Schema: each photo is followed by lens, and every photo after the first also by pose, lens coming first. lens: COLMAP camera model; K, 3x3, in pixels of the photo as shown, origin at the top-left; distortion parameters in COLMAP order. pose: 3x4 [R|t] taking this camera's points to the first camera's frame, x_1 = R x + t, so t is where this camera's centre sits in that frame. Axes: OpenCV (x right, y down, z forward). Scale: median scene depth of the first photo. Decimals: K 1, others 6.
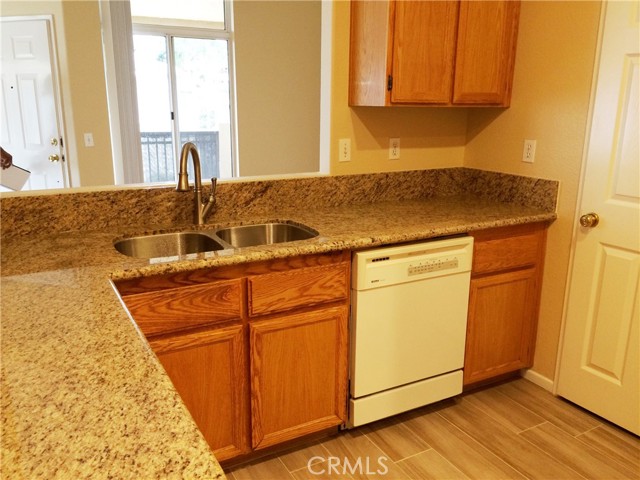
lens RADIAL K [[553.2, 0, 320.0], [0, 553.2, 240.0], [0, 0, 1]] dist [0.030286, -0.000550]
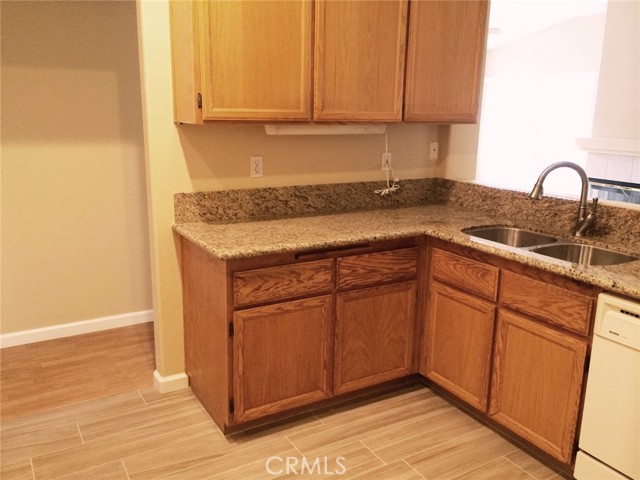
lens RADIAL K [[553.2, 0, 320.0], [0, 553.2, 240.0], [0, 0, 1]] dist [0.030286, -0.000550]
pose [[0.031112, 0.224683, -0.973935, 0.941783], [-0.260666, 0.942511, 0.209107, -0.132777], [0.964927, 0.247366, 0.087891, 0.443715]]
